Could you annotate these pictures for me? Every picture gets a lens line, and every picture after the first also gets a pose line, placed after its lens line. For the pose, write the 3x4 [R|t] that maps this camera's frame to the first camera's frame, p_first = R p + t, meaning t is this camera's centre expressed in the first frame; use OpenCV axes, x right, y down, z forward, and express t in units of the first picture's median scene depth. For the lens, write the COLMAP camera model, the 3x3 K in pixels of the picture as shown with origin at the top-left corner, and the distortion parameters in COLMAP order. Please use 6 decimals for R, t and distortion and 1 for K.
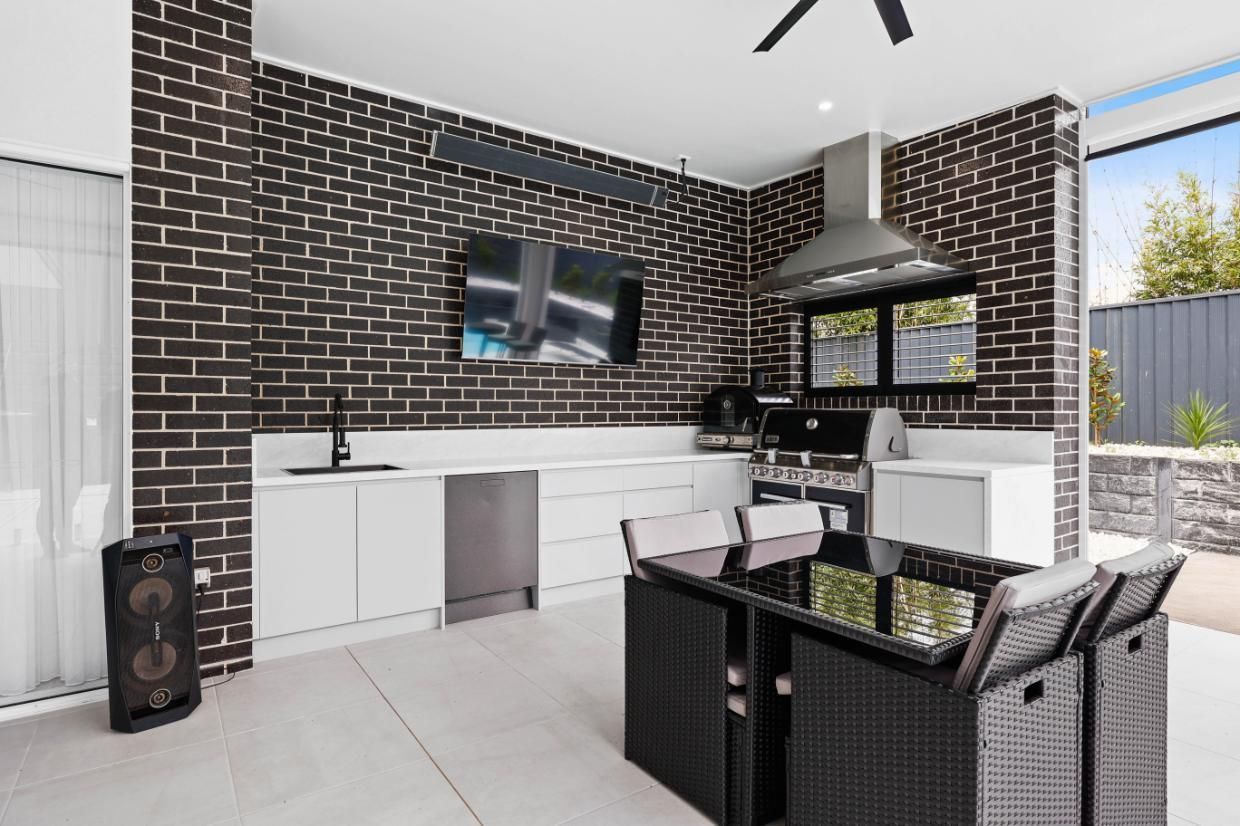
lens RADIAL K [[669.4, 0, 621.4], [0, 669.4, 401.2], [0, 0, 1]] dist [0.000955, -0.000372]
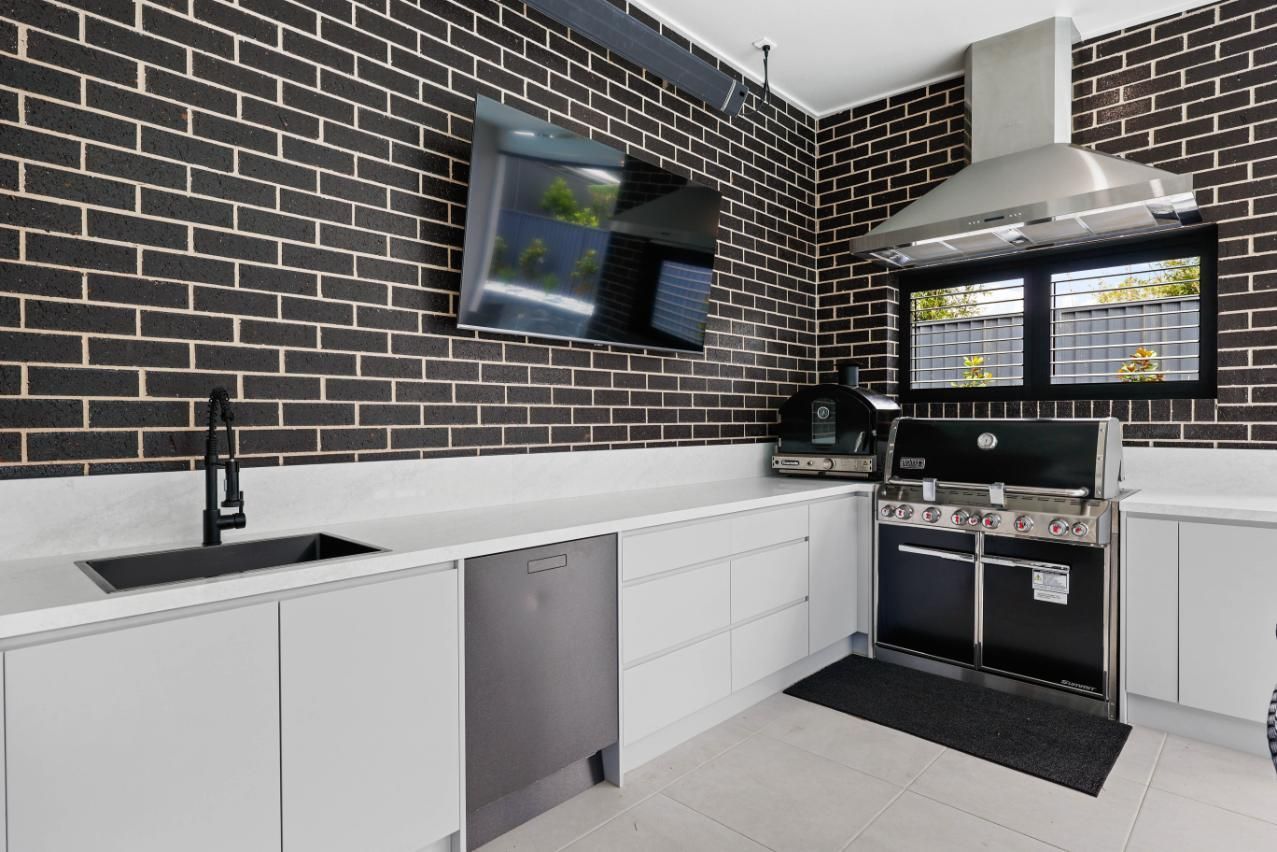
lens RADIAL K [[689.4, 0, 640.0], [0, 689.4, 413.9], [0, 0, 1]] dist [0.000955, -0.000372]
pose [[0.978904, -0.000041, 0.204320, -0.195441], [-0.001300, 0.999978, 0.006428, 0.002419], [-0.204316, -0.006558, 0.978883, 0.393220]]
